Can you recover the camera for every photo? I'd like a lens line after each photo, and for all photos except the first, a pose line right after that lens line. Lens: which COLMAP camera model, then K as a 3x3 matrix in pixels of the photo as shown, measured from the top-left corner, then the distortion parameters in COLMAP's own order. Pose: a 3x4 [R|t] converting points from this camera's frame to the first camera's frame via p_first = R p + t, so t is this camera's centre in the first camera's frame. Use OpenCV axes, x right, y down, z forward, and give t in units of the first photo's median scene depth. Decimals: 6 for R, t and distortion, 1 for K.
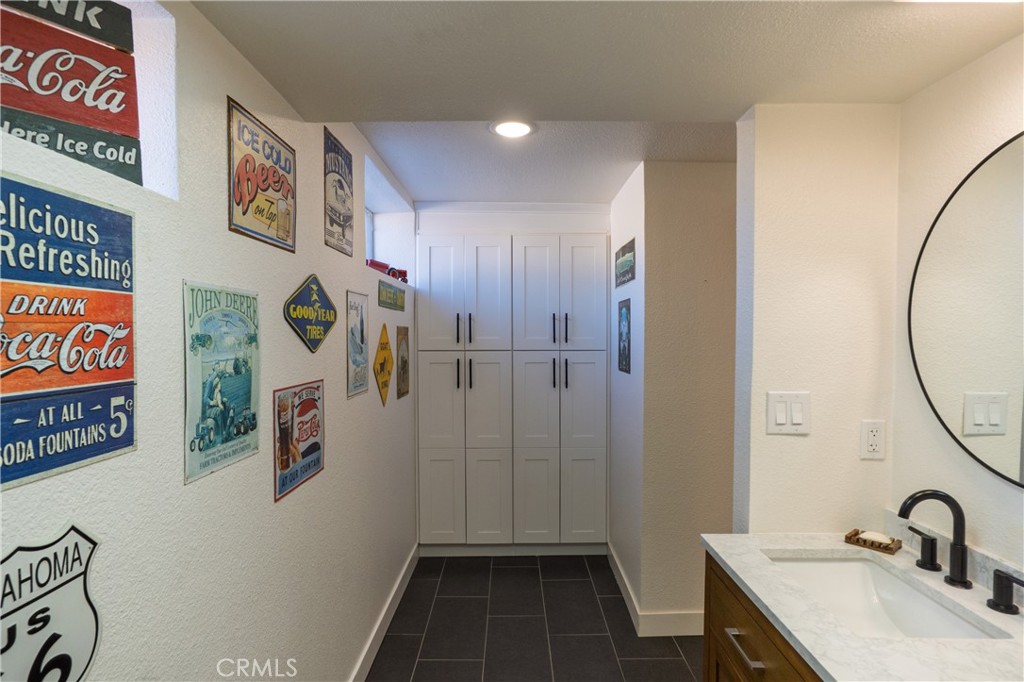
lens RADIAL K [[552.4, 0, 513.3], [0, 552.4, 340.1], [0, 0, 1]] dist [-0.000305, 0.000237]
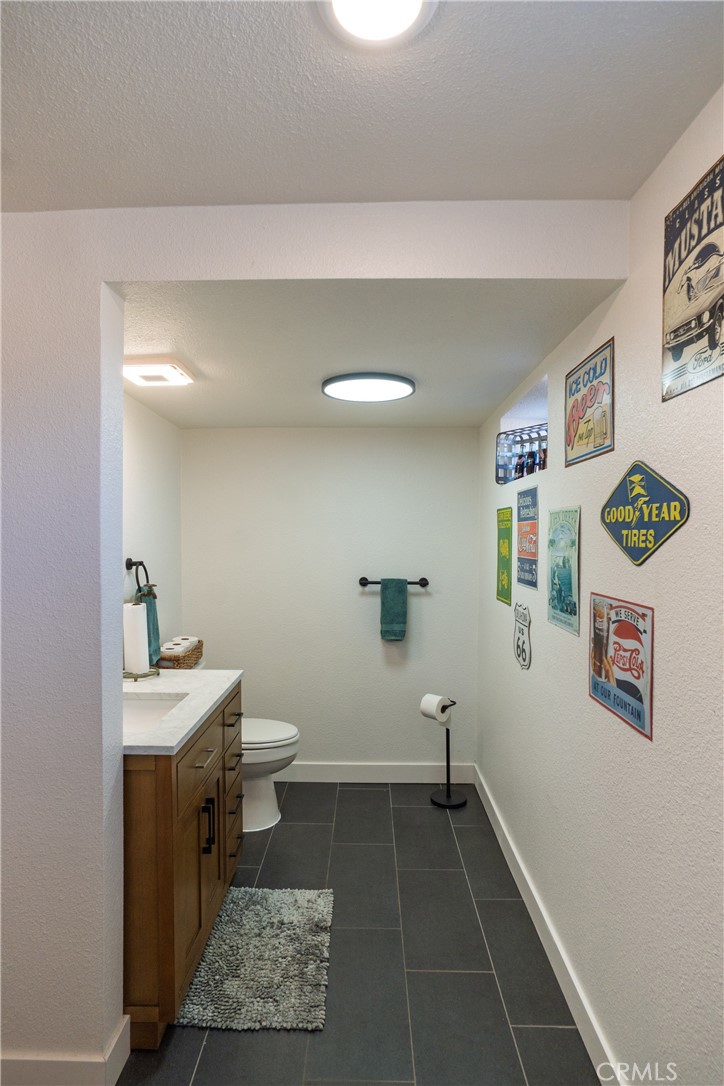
lens RADIAL K [[585.8, 0, 360.4], [0, 585.8, 542.7], [0, 0, 1]] dist [-0.000305, 0.000237]
pose [[-0.999974, 0.002935, 0.006545, 0.009023], [0.003088, 0.999720, 0.023473, -0.031469], [-0.006475, 0.023492, -0.999703, 2.005236]]
